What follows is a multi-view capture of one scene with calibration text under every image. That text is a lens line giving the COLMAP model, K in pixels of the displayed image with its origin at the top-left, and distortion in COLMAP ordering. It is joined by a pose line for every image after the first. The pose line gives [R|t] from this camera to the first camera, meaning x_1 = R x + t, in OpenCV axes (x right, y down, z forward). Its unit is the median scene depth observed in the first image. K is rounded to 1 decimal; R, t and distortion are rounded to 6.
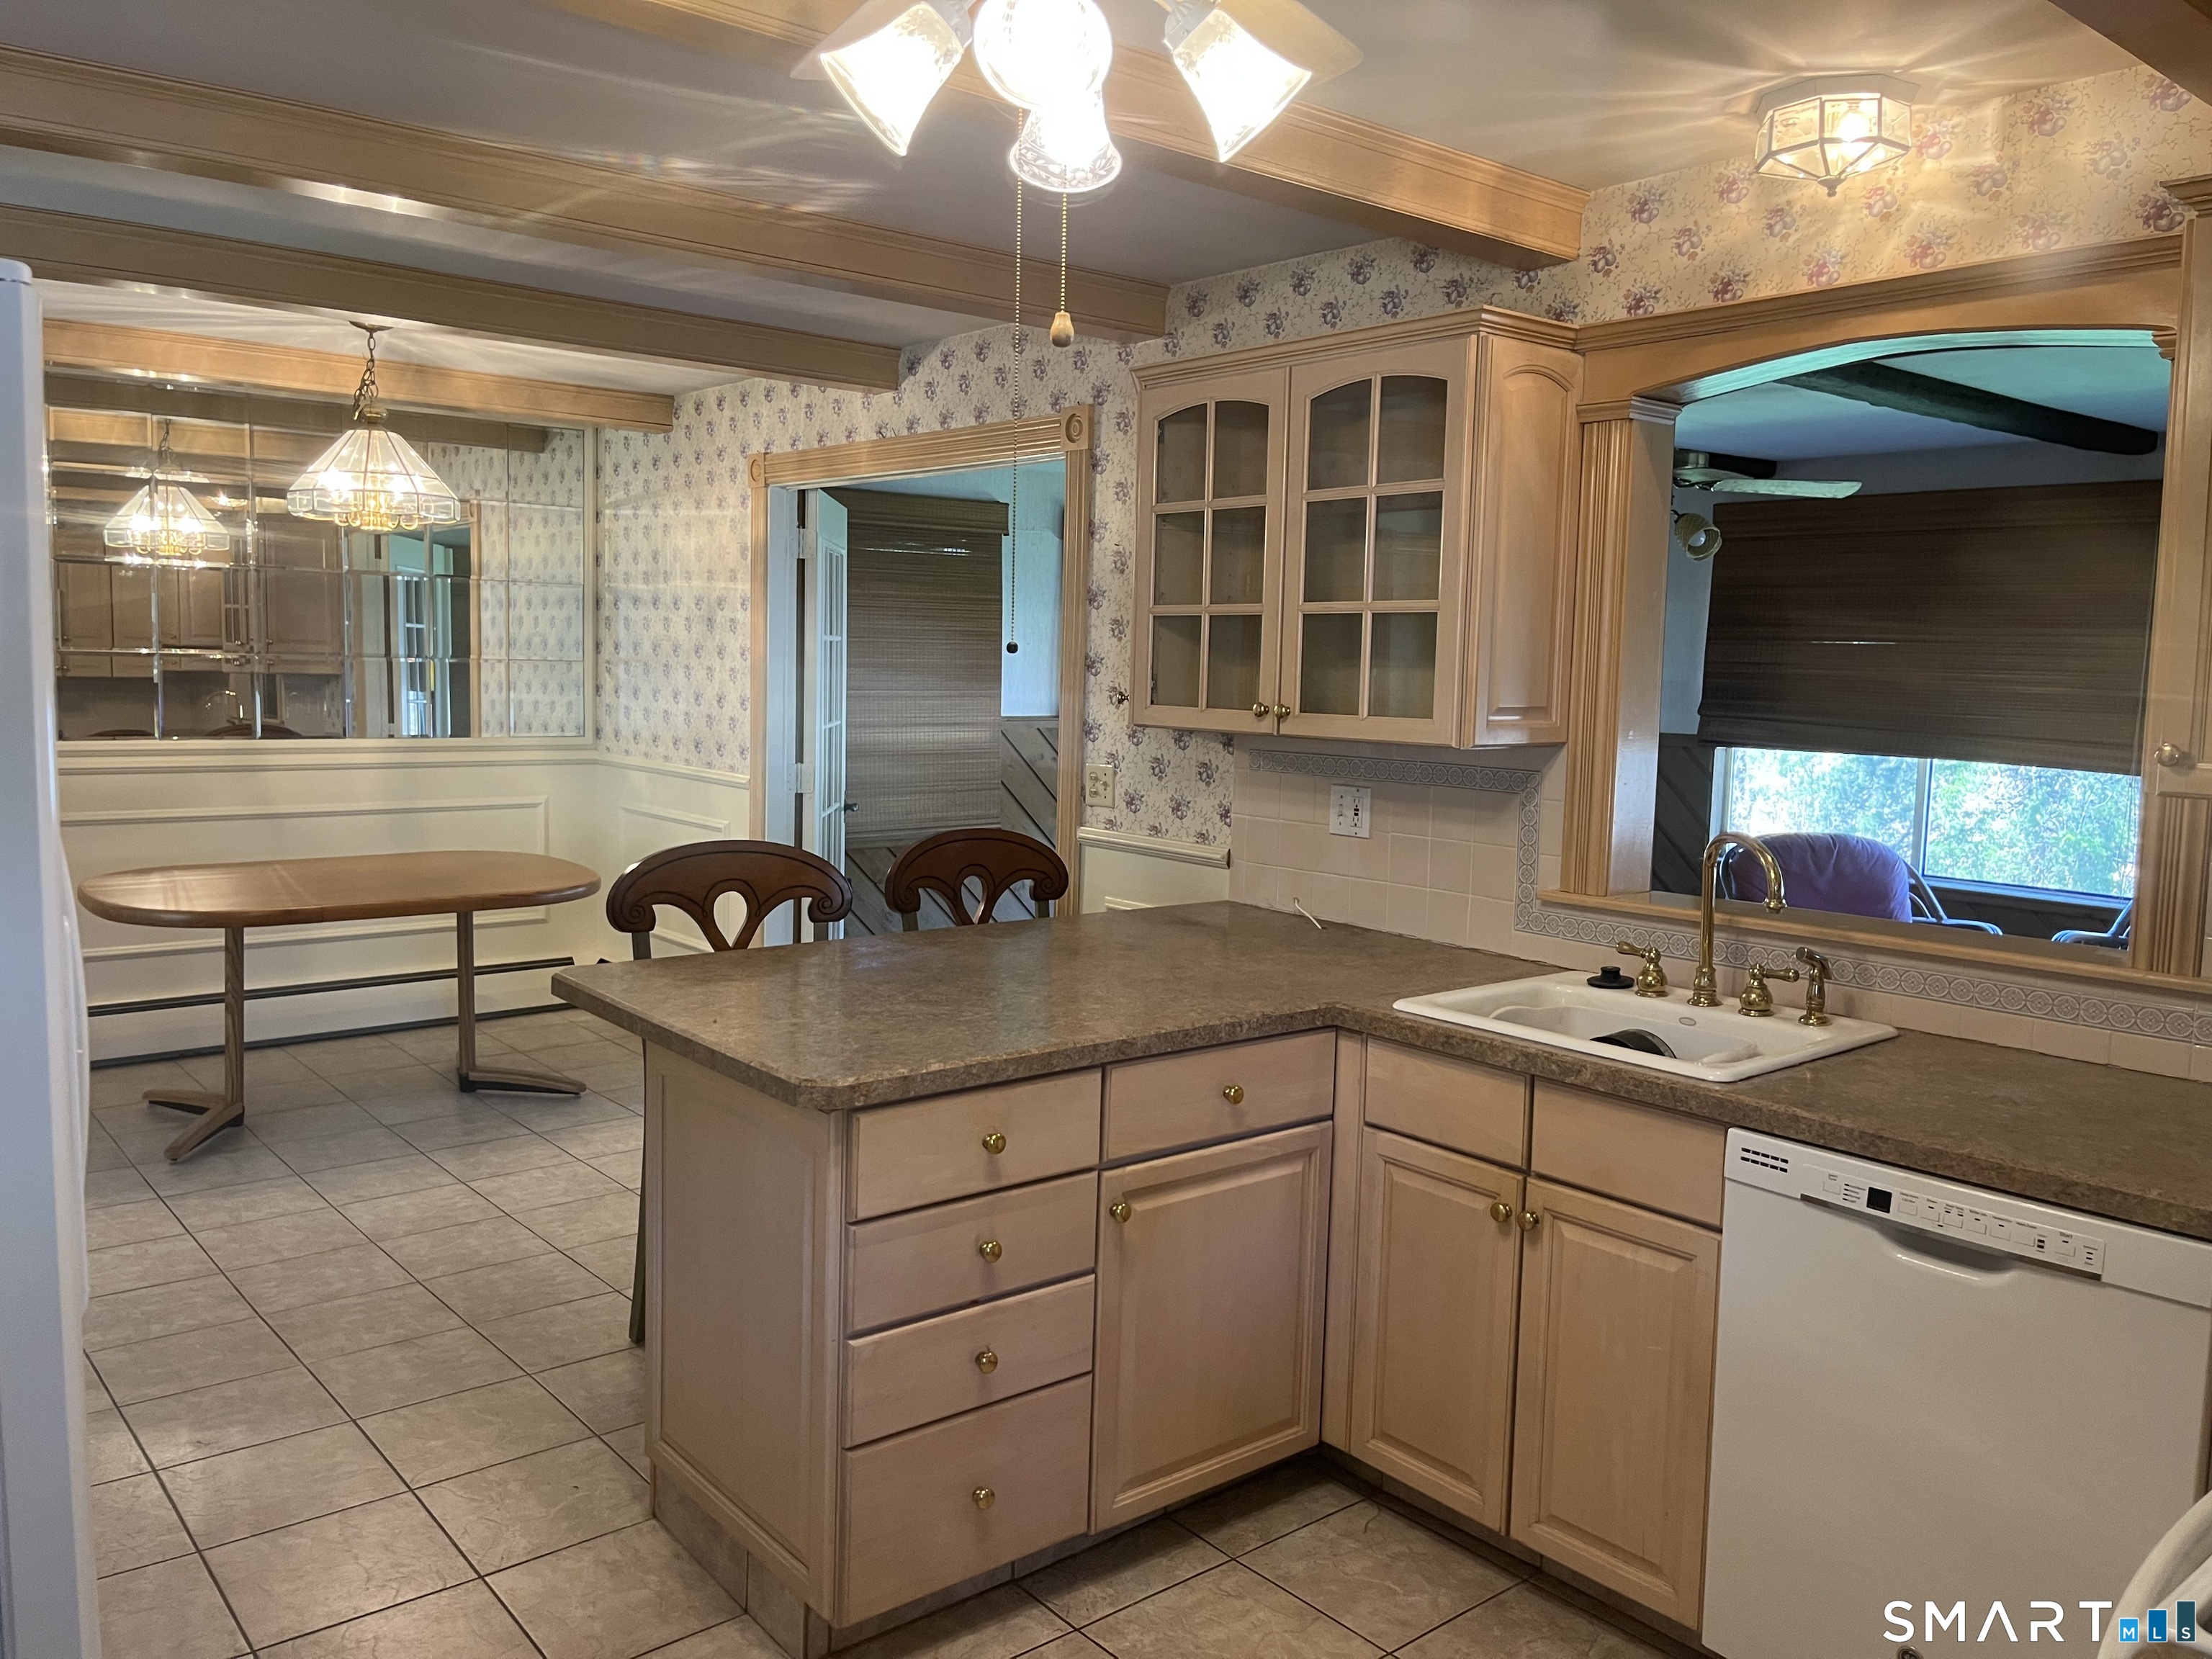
lens RADIAL K [[1679.8, 0, 1089.5], [0, 1679.8, 815.4], [0, 0, 1]] dist [0.049020, -0.065147]
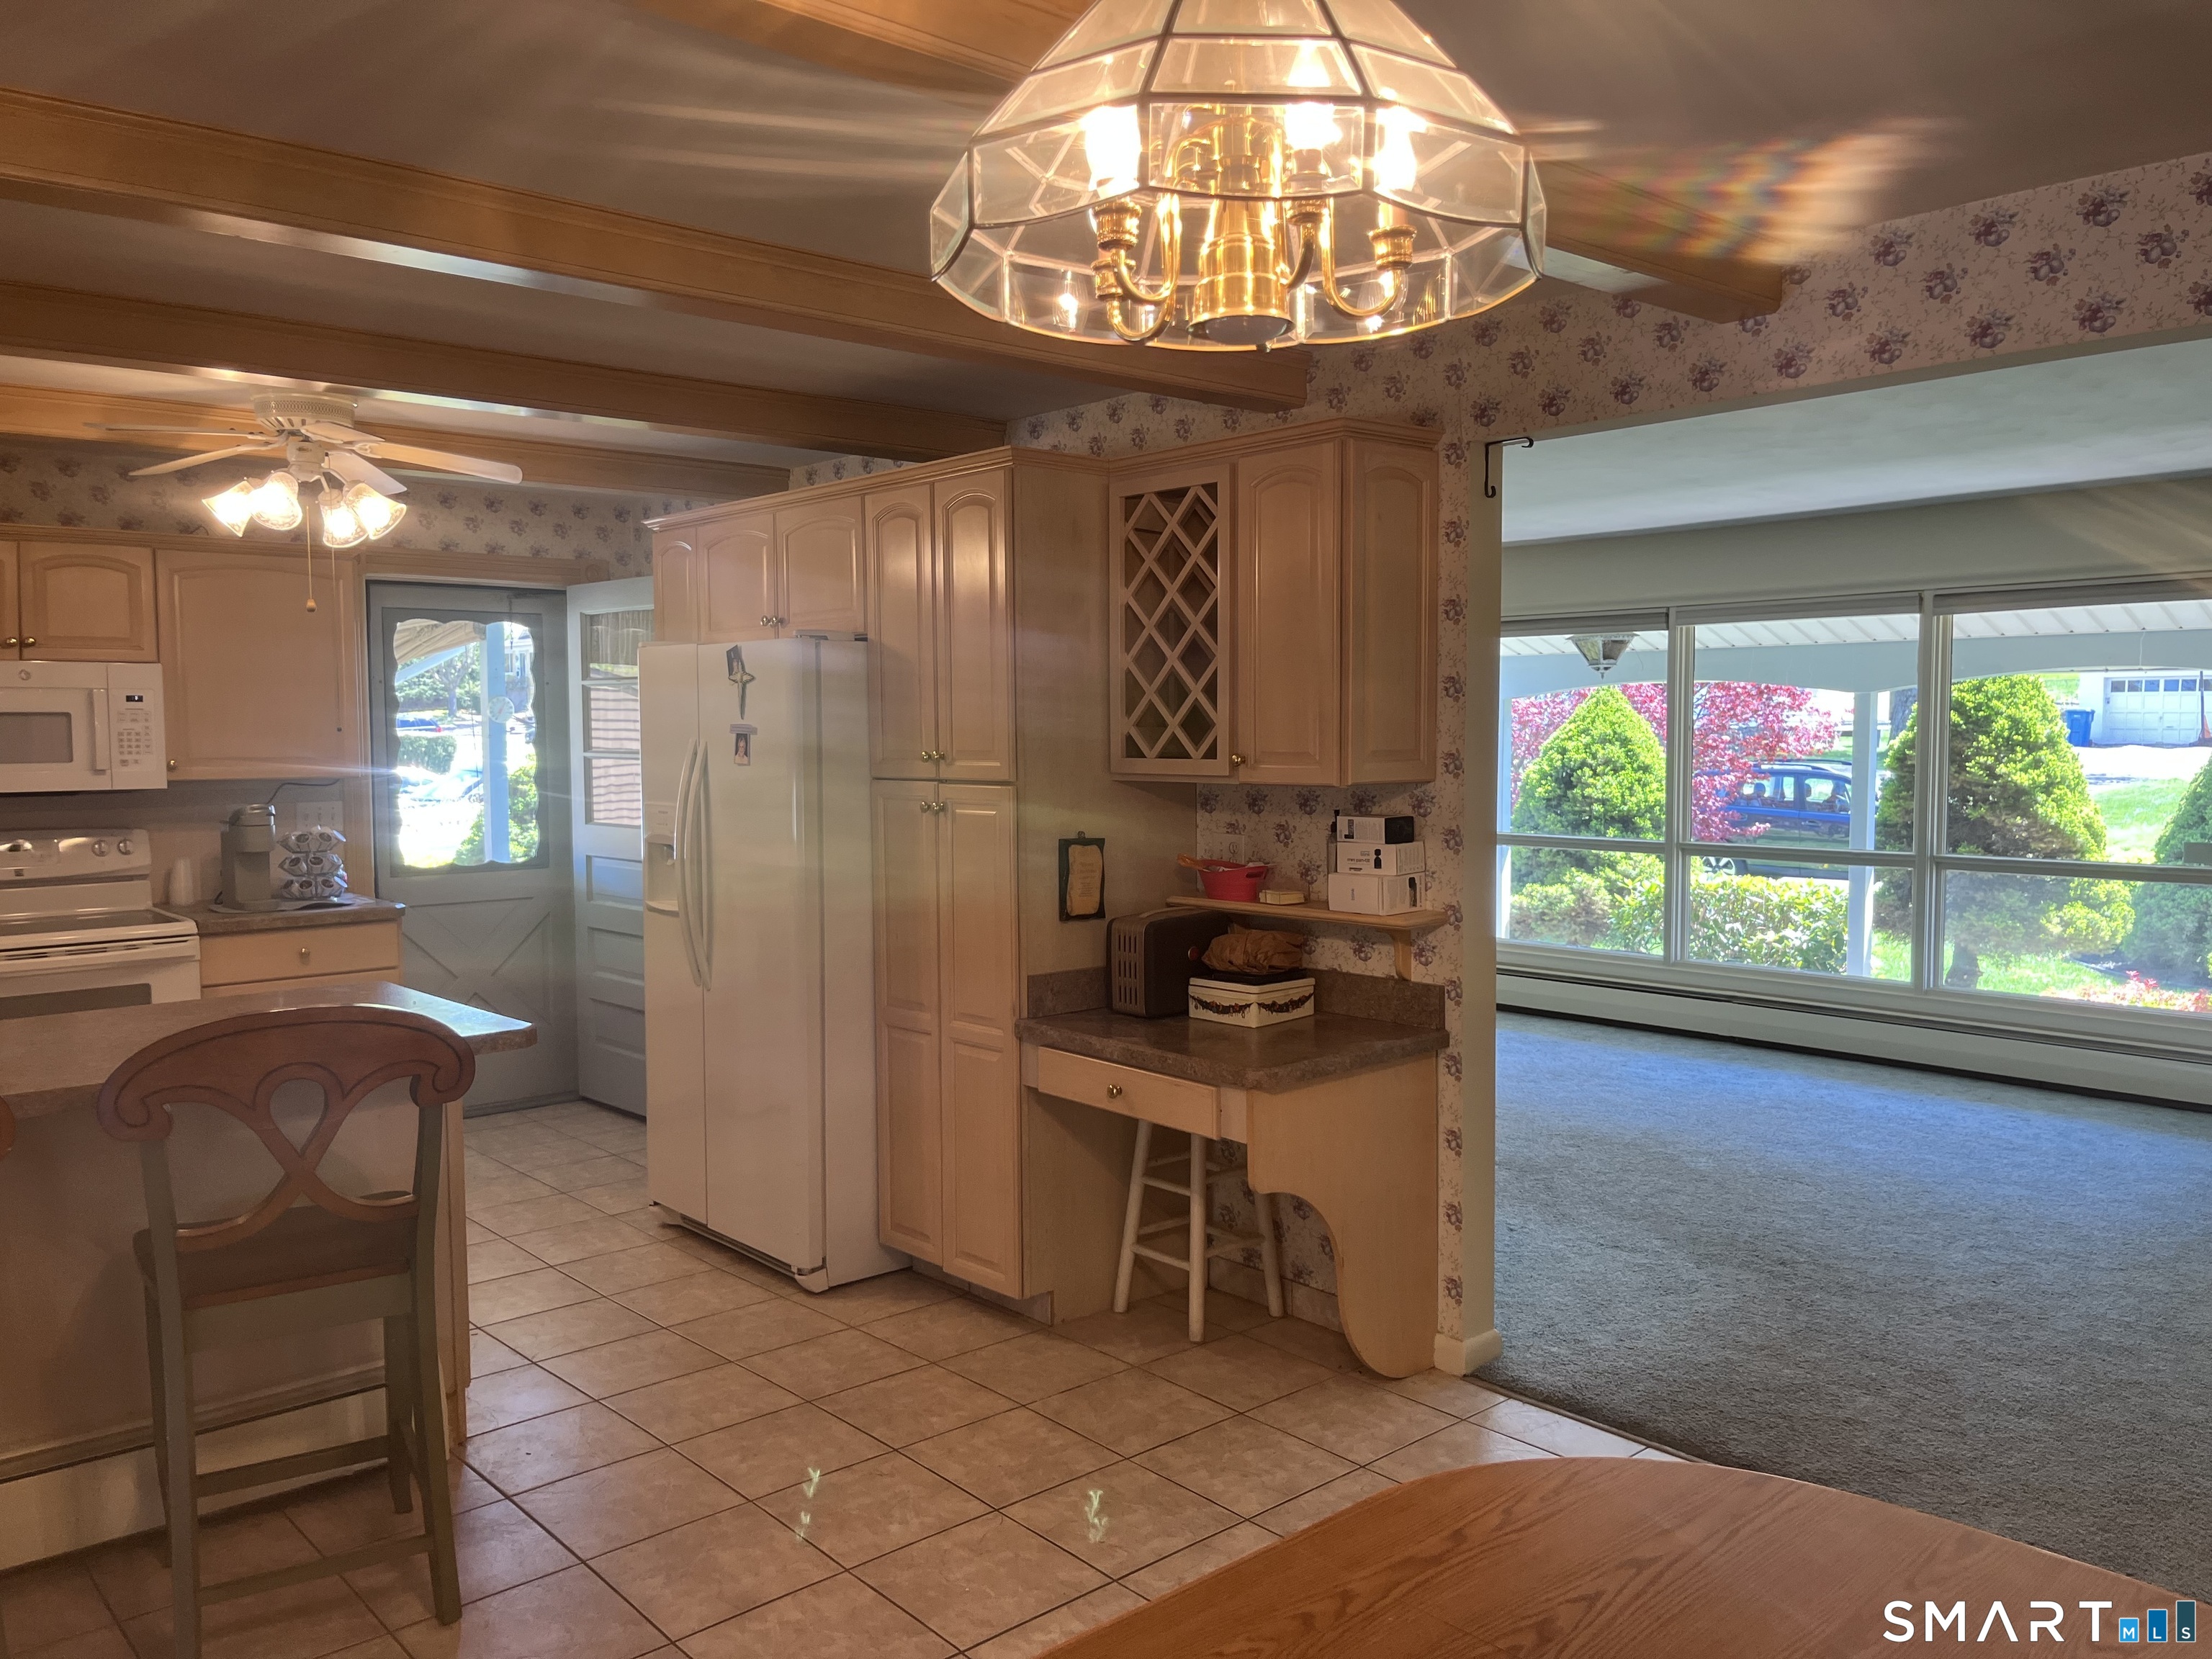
lens RADIAL K [[1679.8, 0, 1089.5], [0, 1679.8, 815.4], [0, 0, 1]] dist [0.049020, -0.065147]
pose [[-0.999423, -0.015784, -0.030067, -0.632416], [-0.020081, 0.988711, 0.148486, -0.215288], [0.027384, 0.149004, -0.988457, 2.052254]]
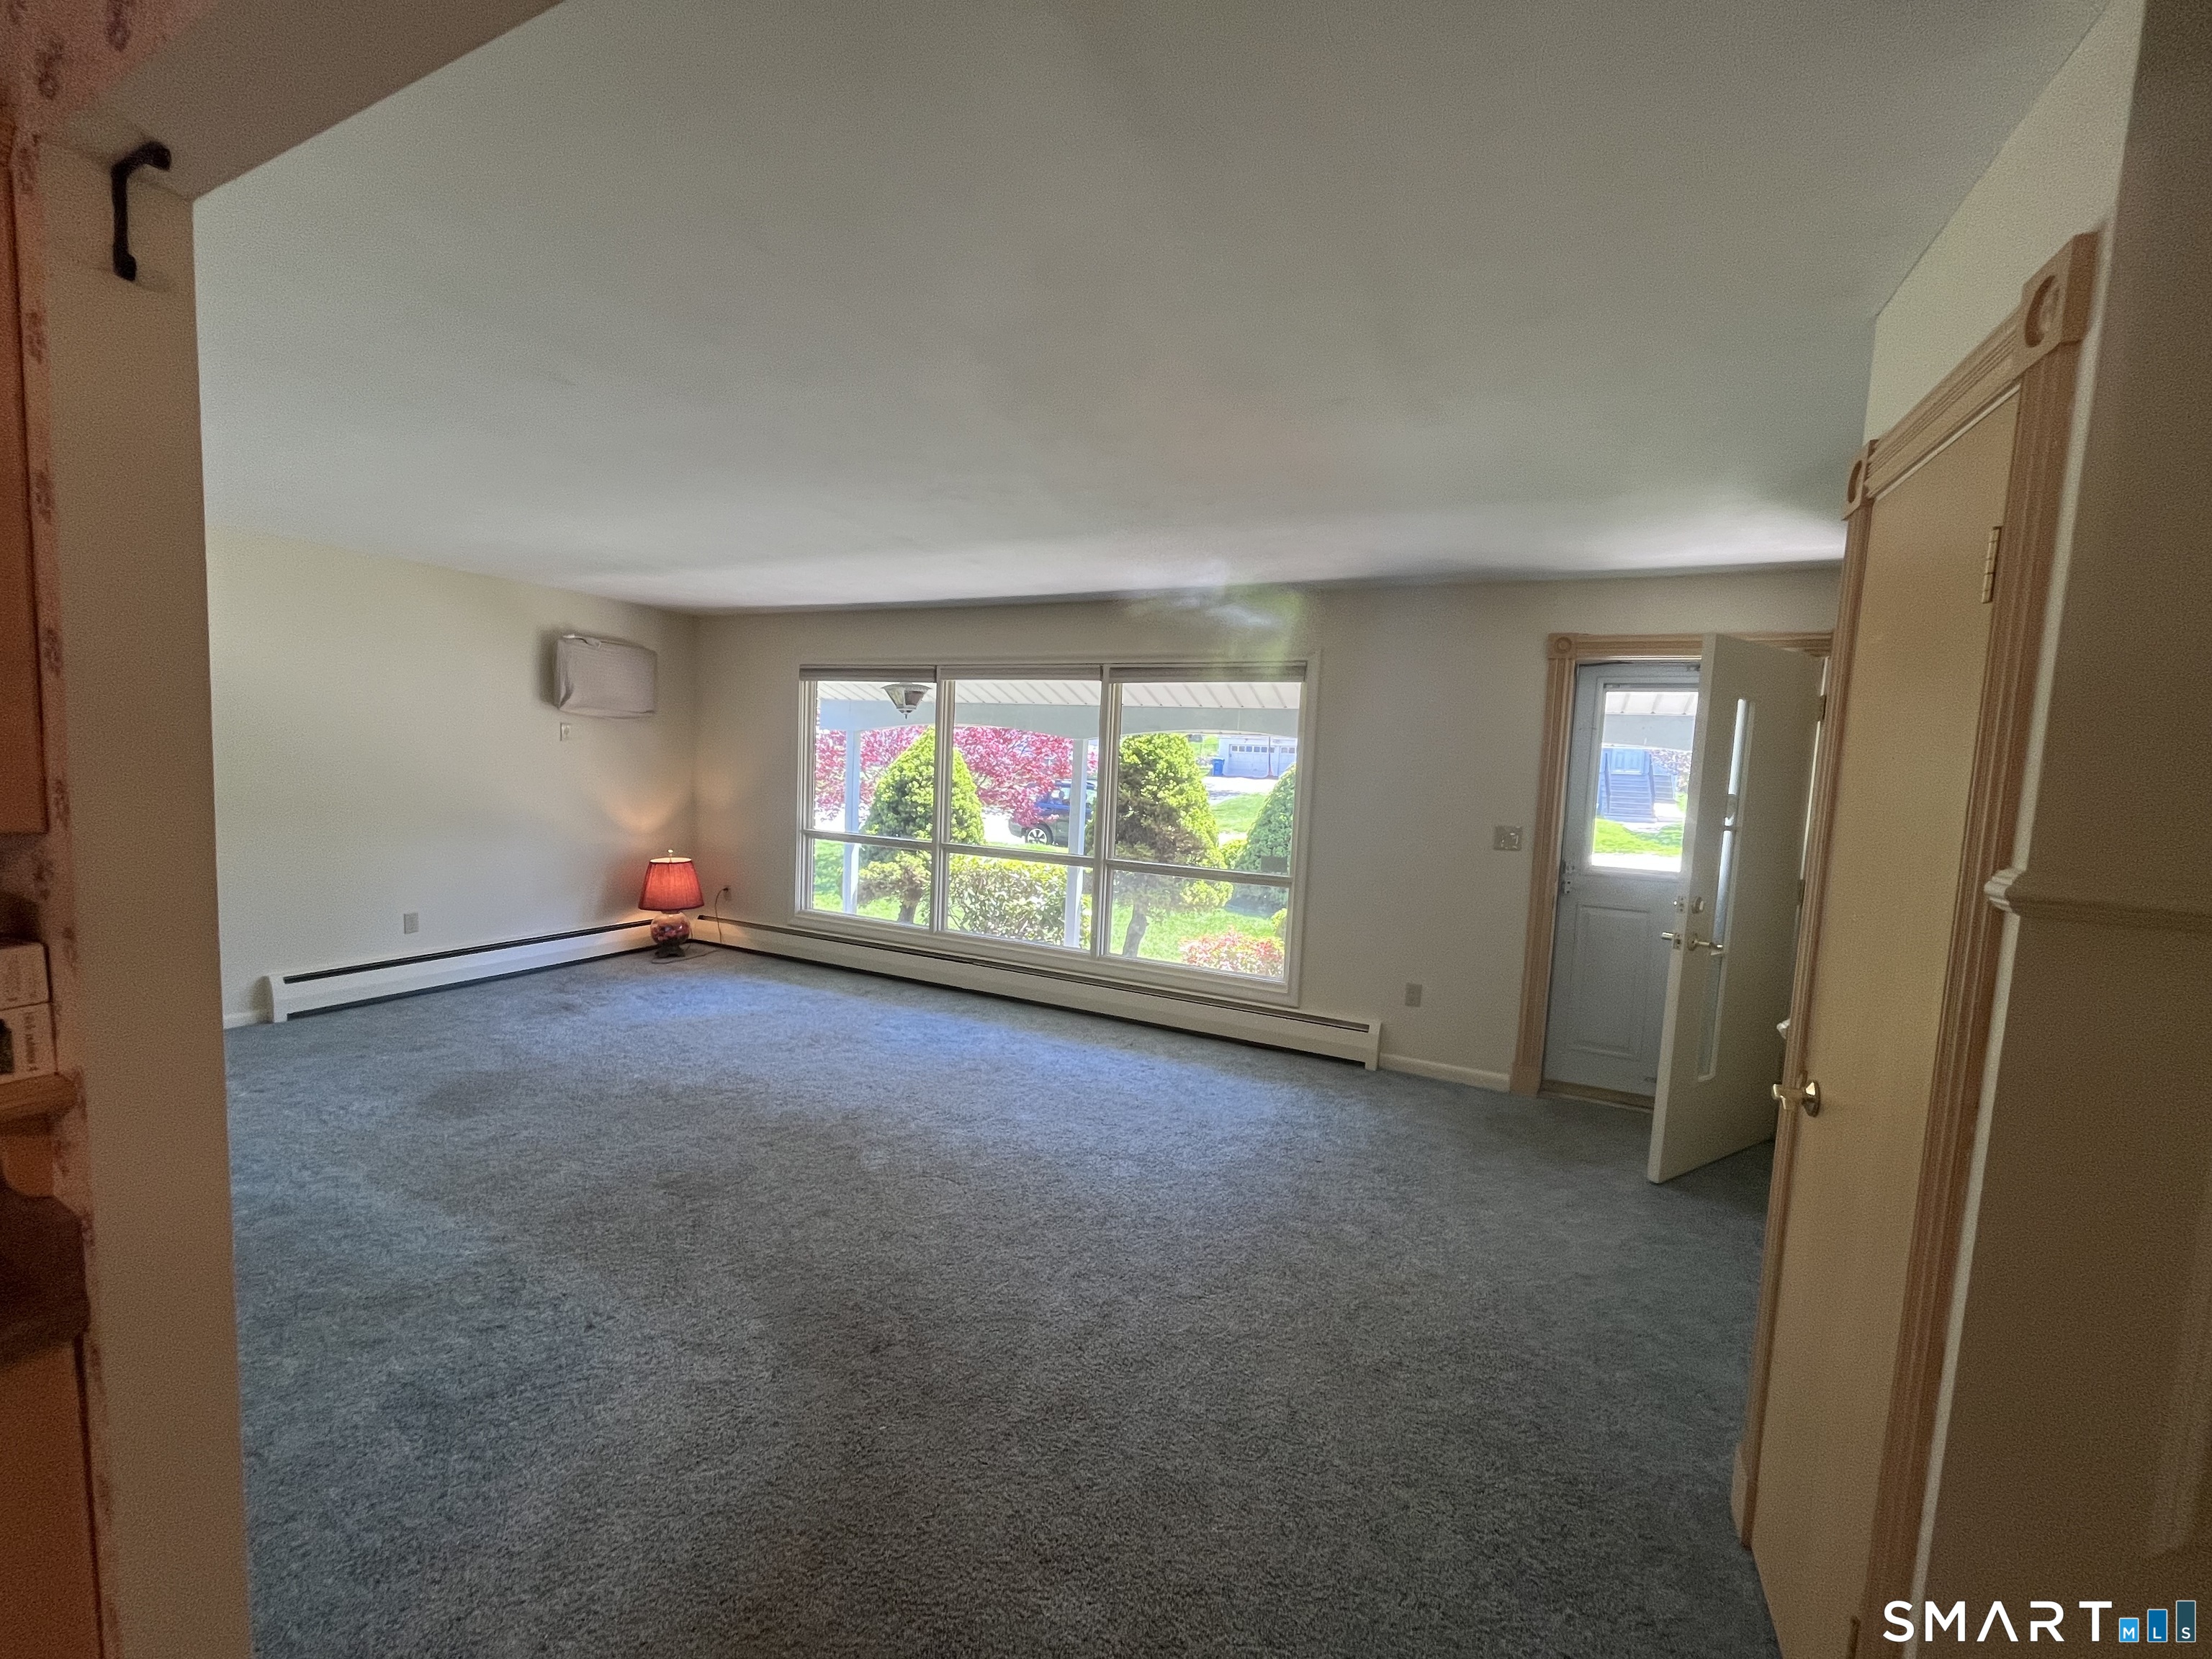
lens RADIAL K [[892.9, 0, 1100.2], [0, 892.9, 833.8], [0, 0, 1]] dist [-0.002637, -0.000584]
pose [[-0.909284, -0.028460, -0.415202, -1.158023], [-0.105388, 0.980888, 0.163563, -0.159798], [0.402612, 0.192483, -0.894904, 1.275922]]
